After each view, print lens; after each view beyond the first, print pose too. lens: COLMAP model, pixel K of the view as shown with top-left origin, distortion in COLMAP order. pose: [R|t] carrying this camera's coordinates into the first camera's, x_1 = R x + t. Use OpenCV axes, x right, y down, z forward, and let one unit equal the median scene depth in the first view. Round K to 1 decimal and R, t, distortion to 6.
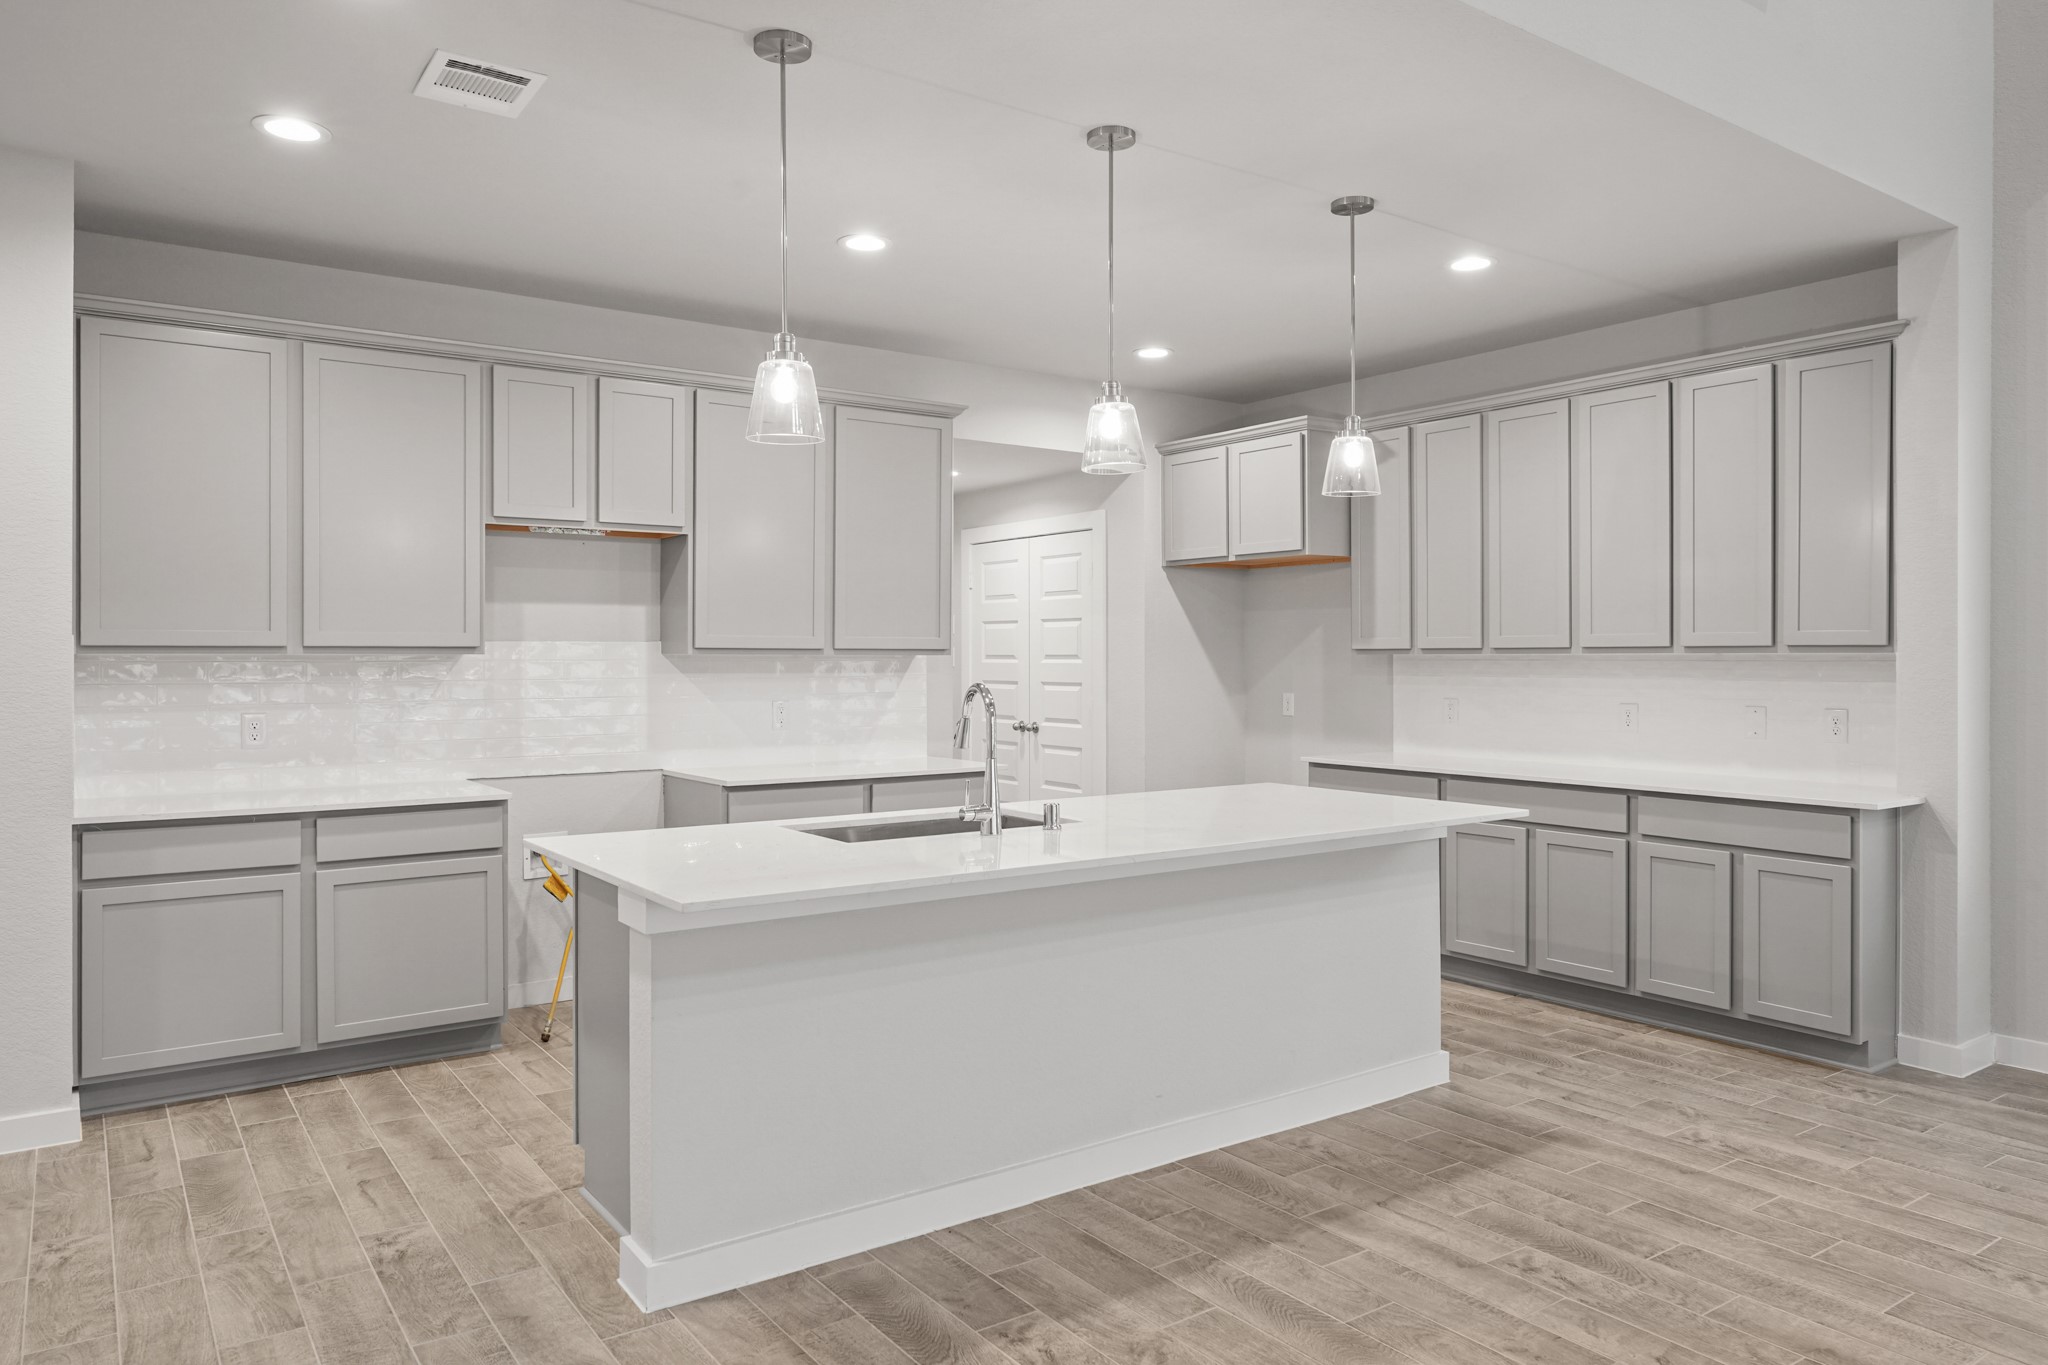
lens RADIAL K [[1351.1, 0, 1023.9], [0, 1351.1, 656.6], [0, 0, 1]] dist [-0.001008, 0.003029]
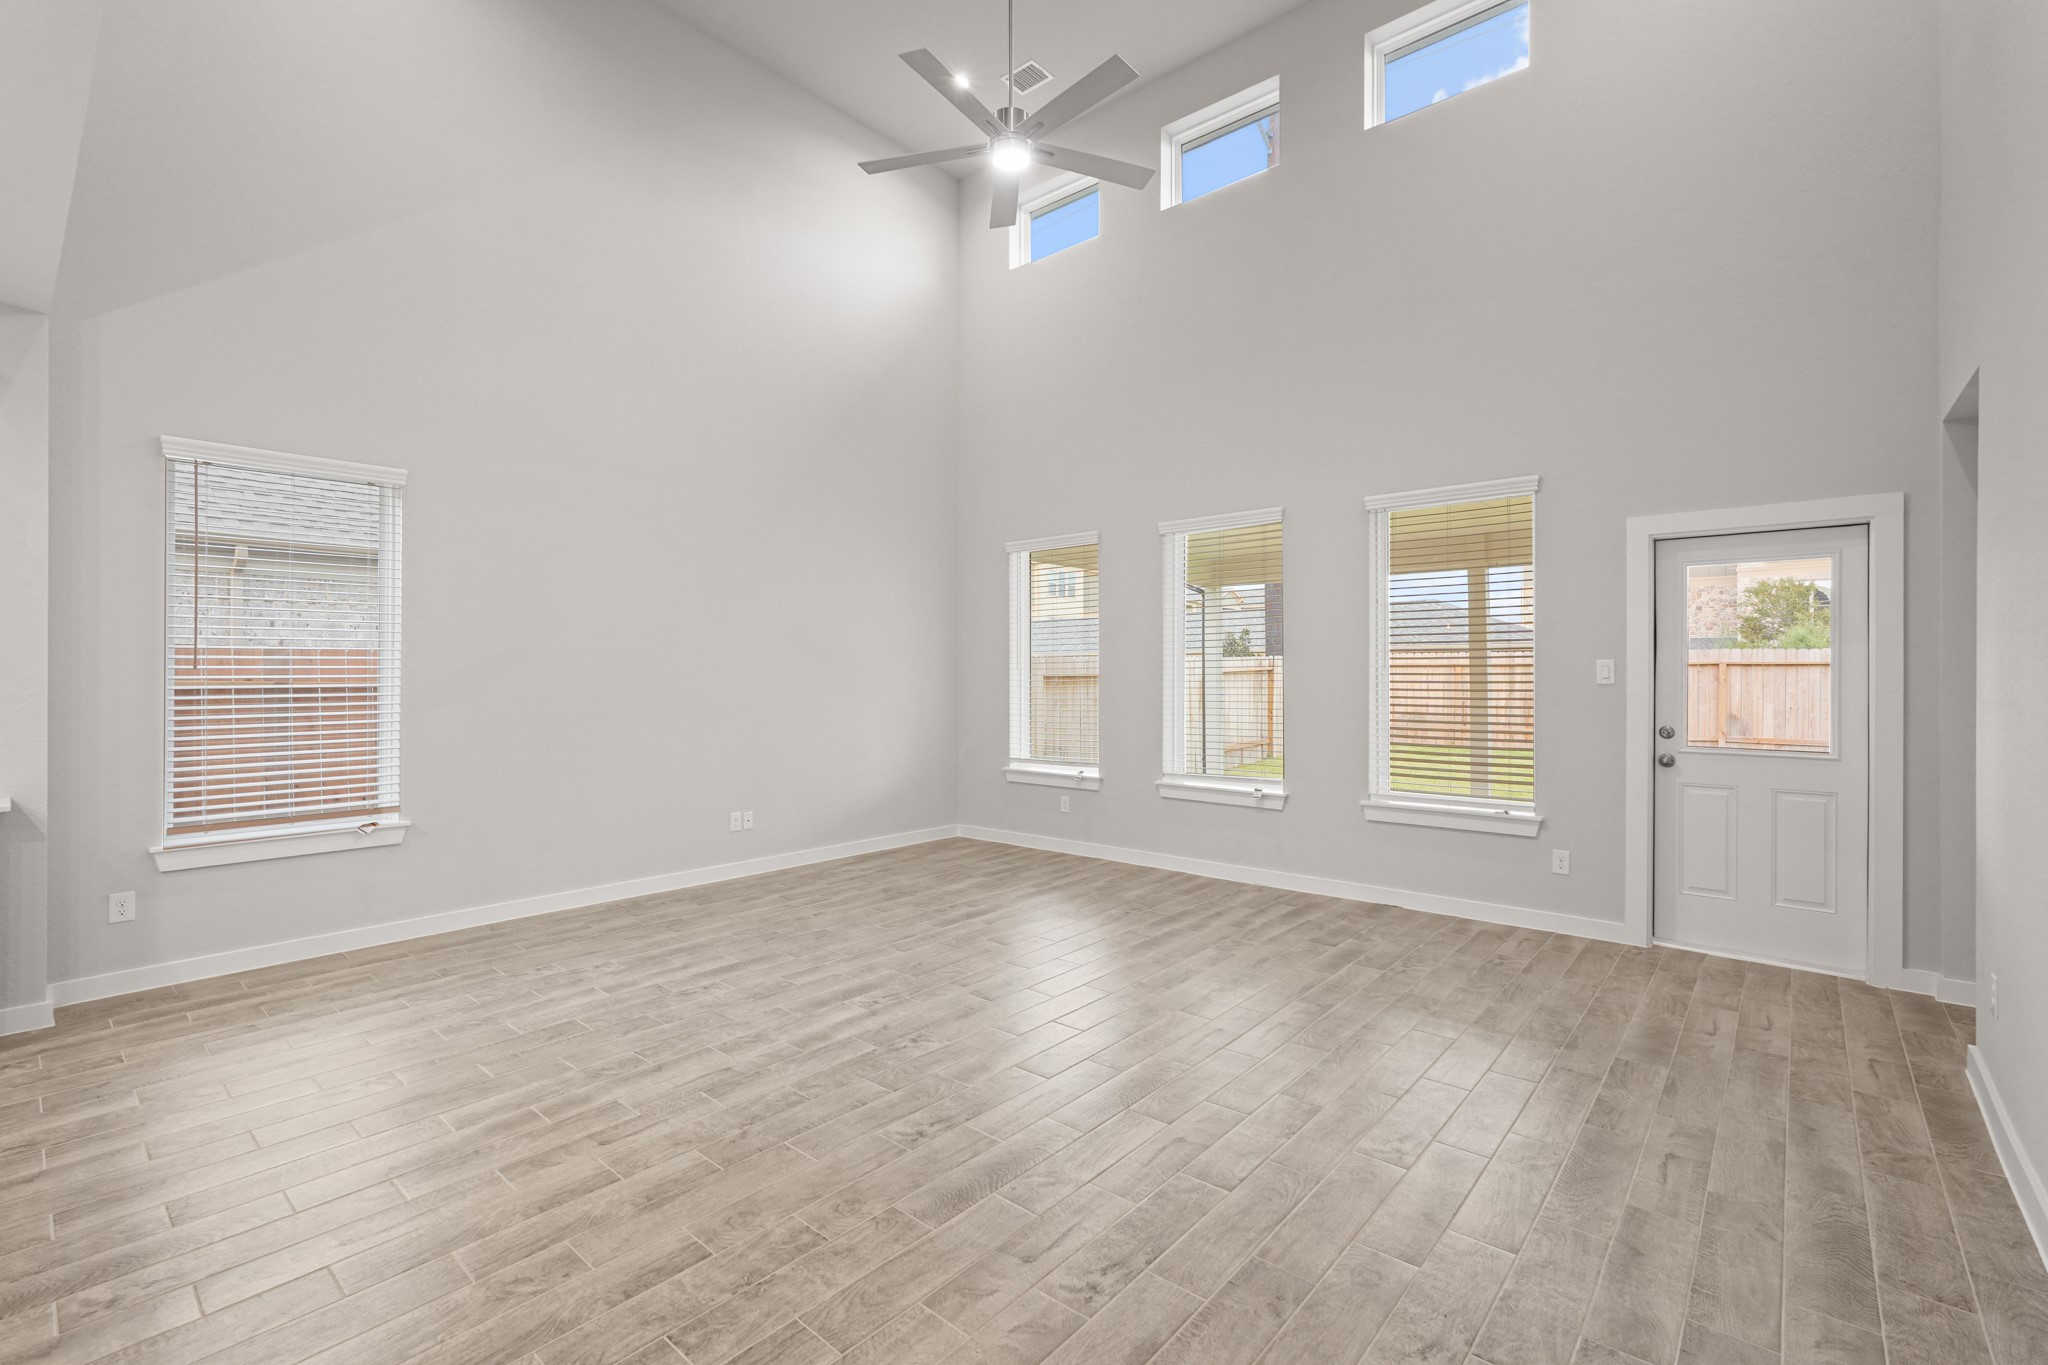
lens RADIAL K [[897.7, 0, 1022.7], [0, 897.7, 673.4], [0, 0, 1]] dist [-0.018231, 0.007403]
pose [[-0.238272, 0.003298, 0.971193, -0.288198], [-0.001123, 0.999993, -0.003672, 0.000366], [-0.971198, -0.001966, -0.238267, 0.363803]]
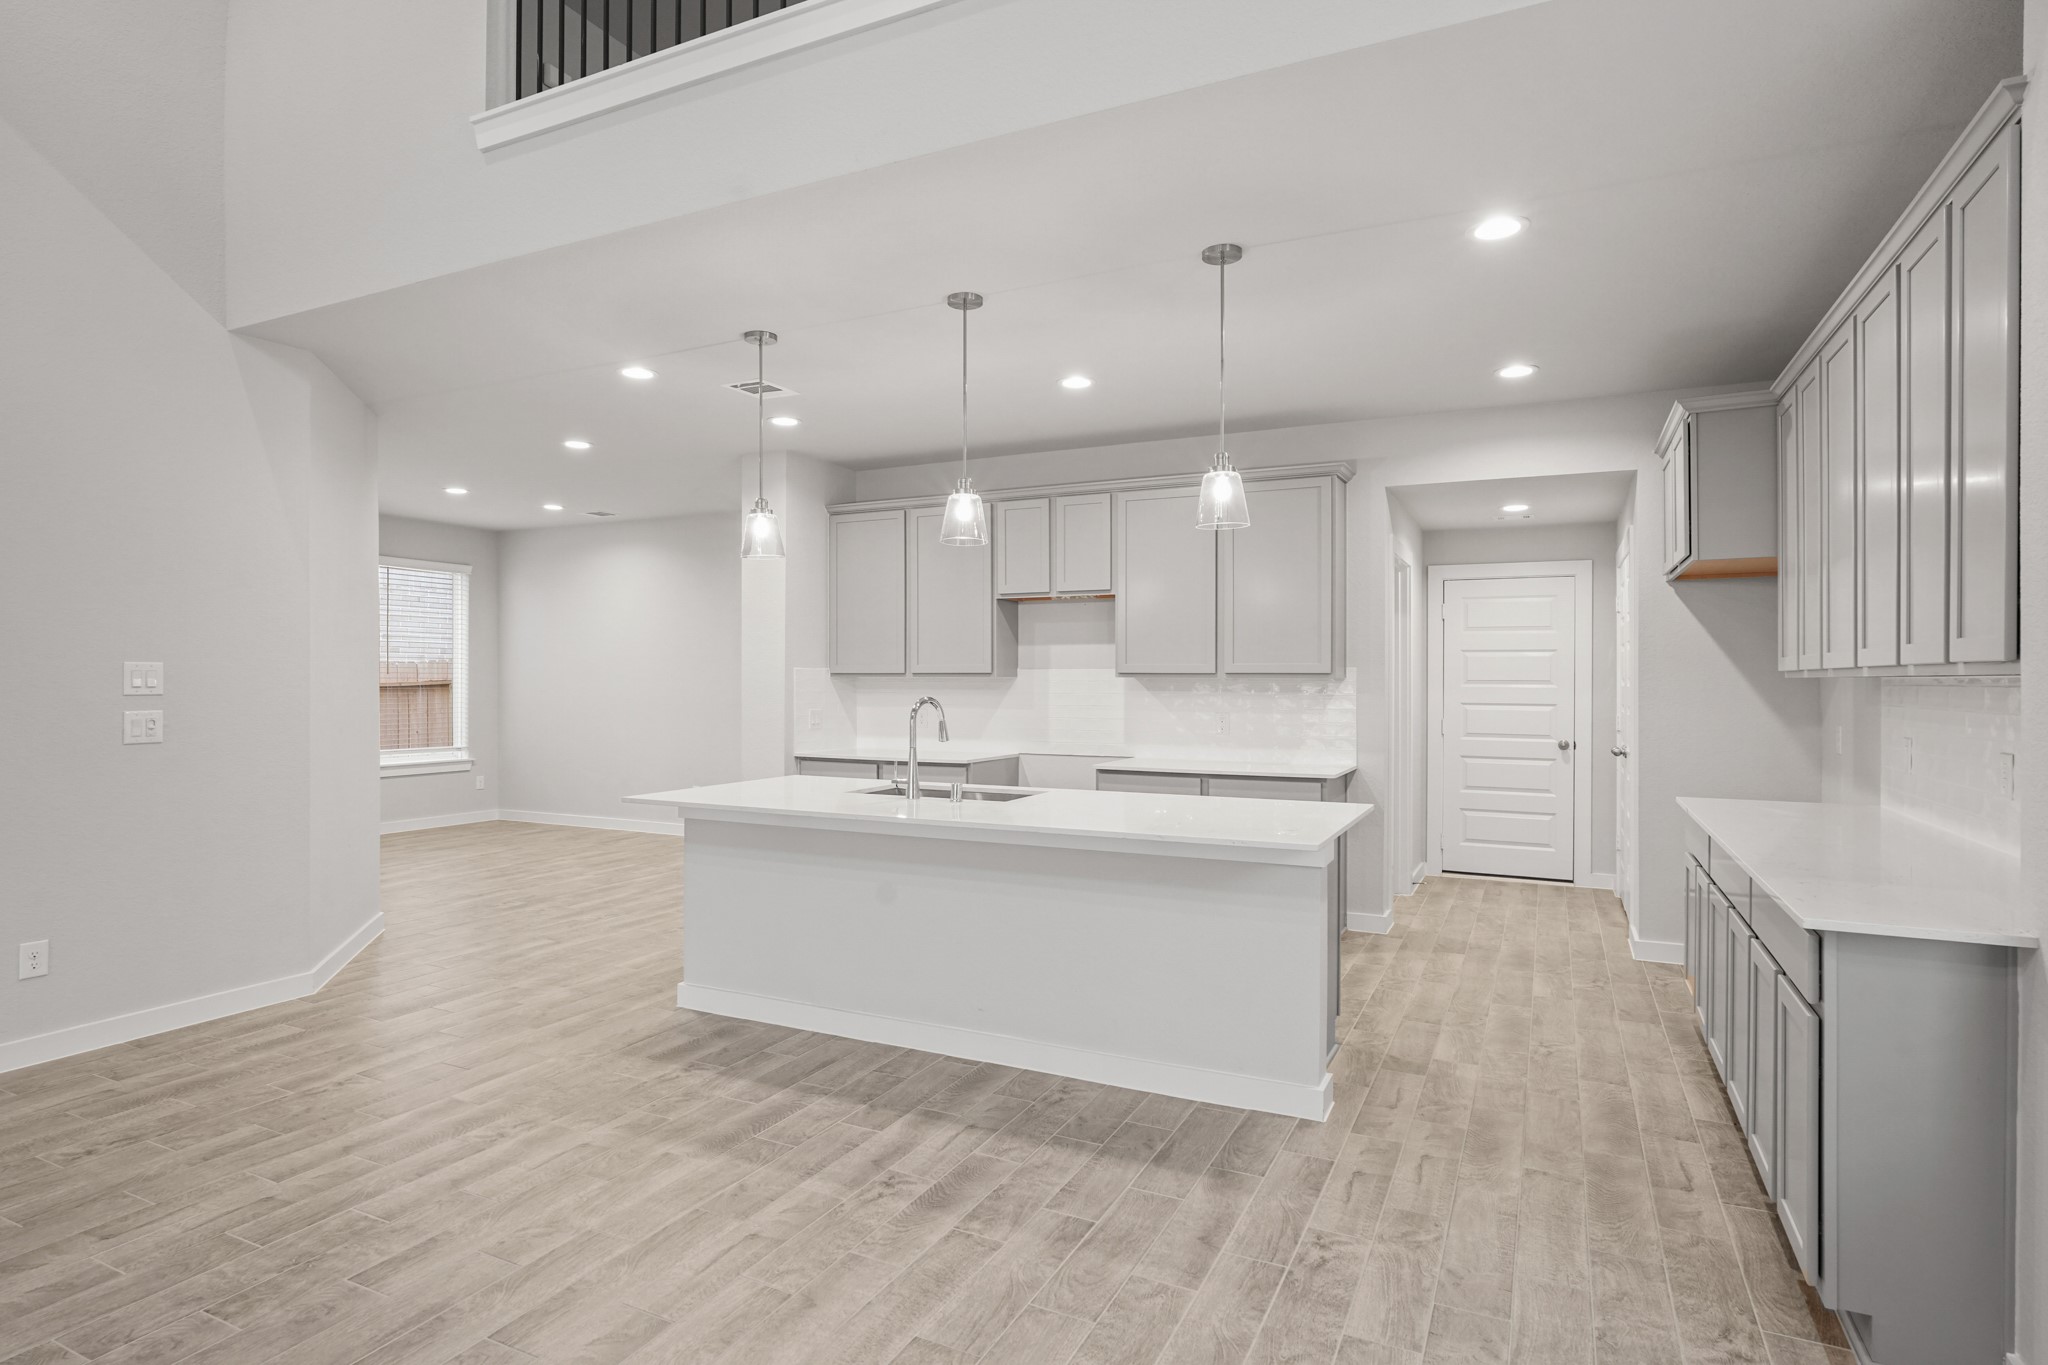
lens RADIAL K [[1083.2, 0, 1024.0], [0, 1083.2, 682.5], [0, 0, 1]] dist [-0.013090, 0.011173]
pose [[0.475820, 0.004545, -0.879531, 0.908514], [-0.001817, 0.999990, 0.004184, -0.001415], [0.879541, -0.000393, 0.475823, 0.455958]]
